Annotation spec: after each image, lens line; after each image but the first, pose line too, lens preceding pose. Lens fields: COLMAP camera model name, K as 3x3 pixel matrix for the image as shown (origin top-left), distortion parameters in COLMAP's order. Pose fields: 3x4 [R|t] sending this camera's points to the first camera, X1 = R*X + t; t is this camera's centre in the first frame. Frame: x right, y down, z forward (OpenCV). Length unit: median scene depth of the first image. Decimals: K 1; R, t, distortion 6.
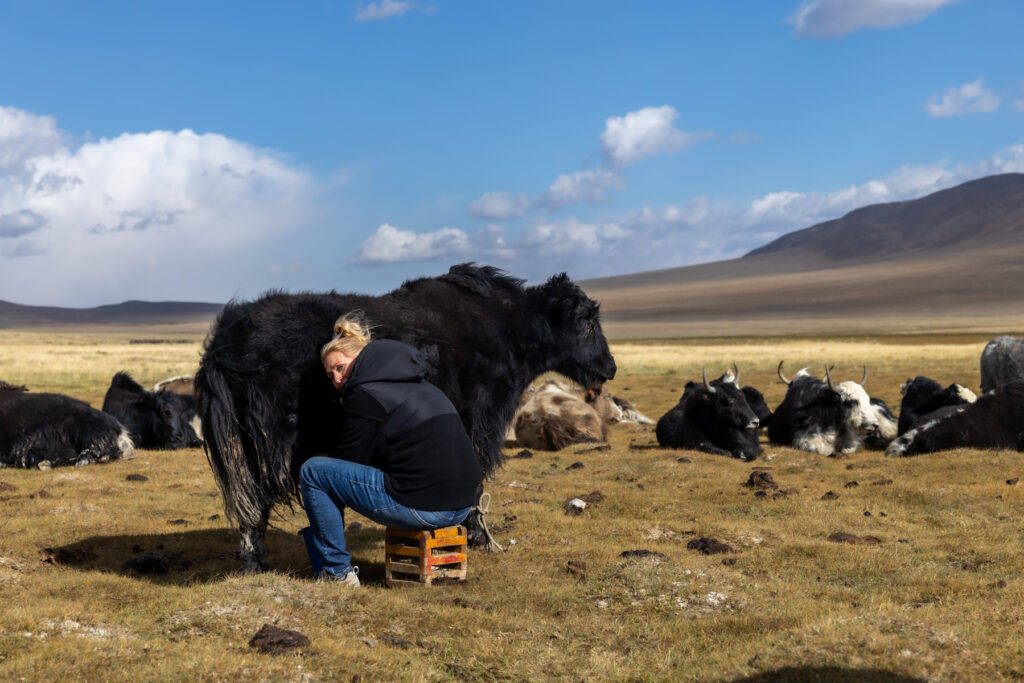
lens RADIAL K [[2059.1, 0, 512.2], [0, 2059.1, 341.6], [0, 0, 1]] dist [0.043391, 0.000000]
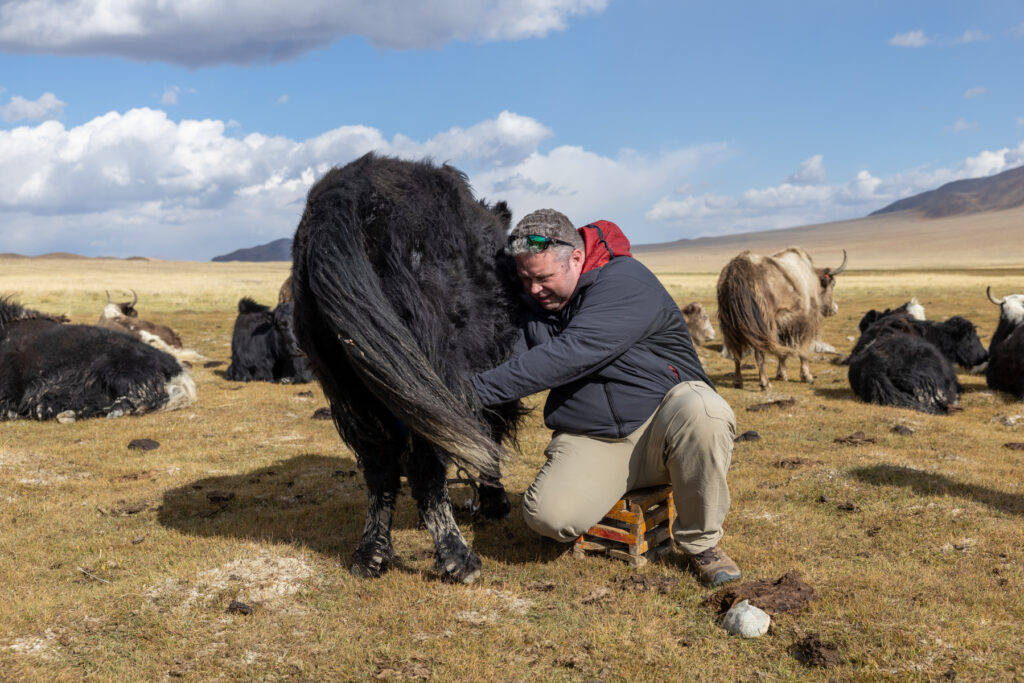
lens RADIAL K [[1306.9, 0, 509.7], [0, 1306.9, 341.0], [0, 0, 1]] dist [-0.016805, 0.000000]
pose [[0.988450, 0.012006, -0.151071, 0.016851], [-0.004118, 0.998617, 0.052422, 0.003943], [0.151491, -0.051194, 0.987132, 0.527955]]
